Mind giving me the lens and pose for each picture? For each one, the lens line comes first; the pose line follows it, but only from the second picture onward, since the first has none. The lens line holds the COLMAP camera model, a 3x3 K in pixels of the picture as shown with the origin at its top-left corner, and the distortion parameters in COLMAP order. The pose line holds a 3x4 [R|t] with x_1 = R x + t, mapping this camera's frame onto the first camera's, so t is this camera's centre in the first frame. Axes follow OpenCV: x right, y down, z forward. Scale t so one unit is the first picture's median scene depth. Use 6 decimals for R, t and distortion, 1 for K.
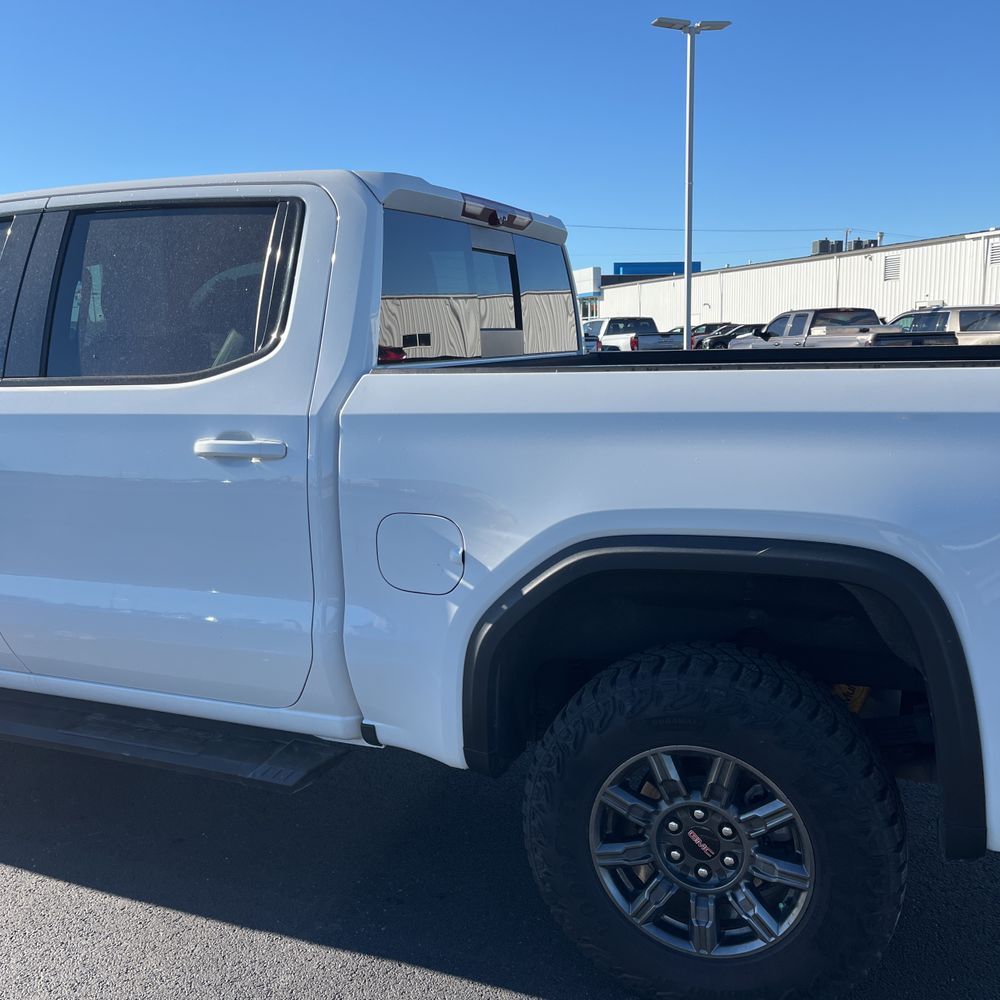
lens RADIAL K [[1013.5, 0, 477.8], [0, 1013.5, 498.3], [0, 0, 1]] dist [0.026341, 0.000000]
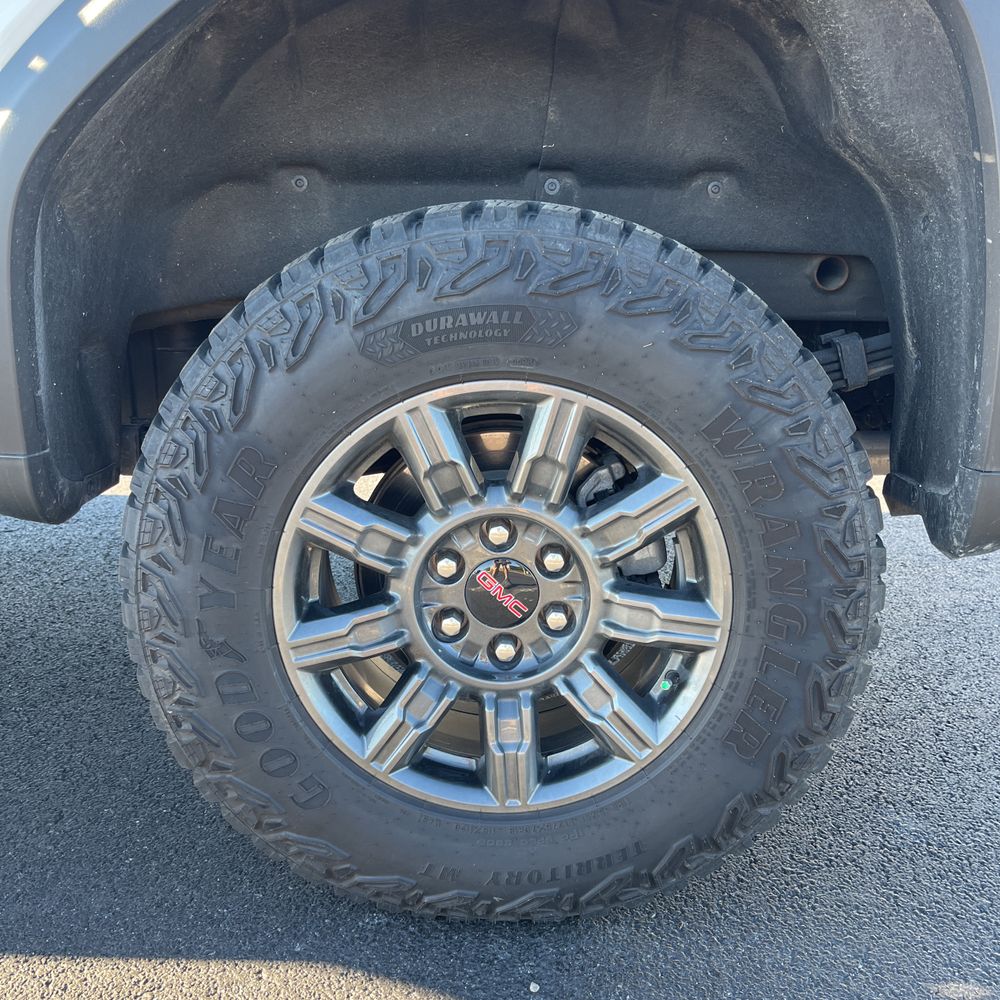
lens RADIAL K [[1013.5, 0, 479.0], [0, 1013.5, 509.1], [0, 0, 1]] dist [0.026341, 0.000000]
pose [[0.924000, -0.060951, 0.377504, 0.024207], [0.024925, 0.994716, 0.099596, 0.246432], [-0.381579, -0.082617, 0.920637, 0.548569]]
